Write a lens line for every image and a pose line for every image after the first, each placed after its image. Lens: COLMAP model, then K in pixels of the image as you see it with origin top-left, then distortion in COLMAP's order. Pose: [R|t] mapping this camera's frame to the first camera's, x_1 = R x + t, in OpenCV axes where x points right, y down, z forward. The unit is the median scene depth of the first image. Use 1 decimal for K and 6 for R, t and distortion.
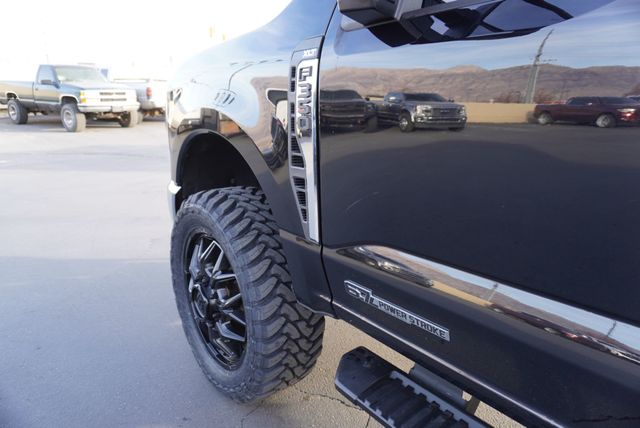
lens RADIAL K [[413.2, 0, 320.0], [0, 413.2, 214.0], [0, 0, 1]] dist [-0.004109, 0.006678]
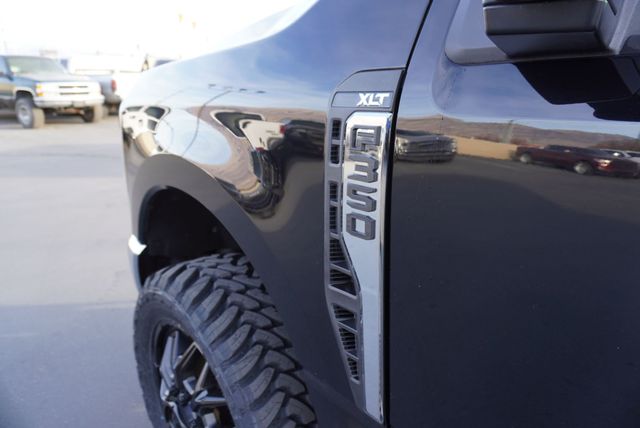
lens RADIAL K [[413.2, 0, 320.0], [0, 413.2, 214.0], [0, 0, 1]] dist [-0.004109, 0.006678]
pose [[0.998111, -0.021062, 0.057716, -0.067050], [0.019535, 0.999447, 0.026907, -0.135979], [-0.058251, -0.025729, 0.997970, 0.247315]]
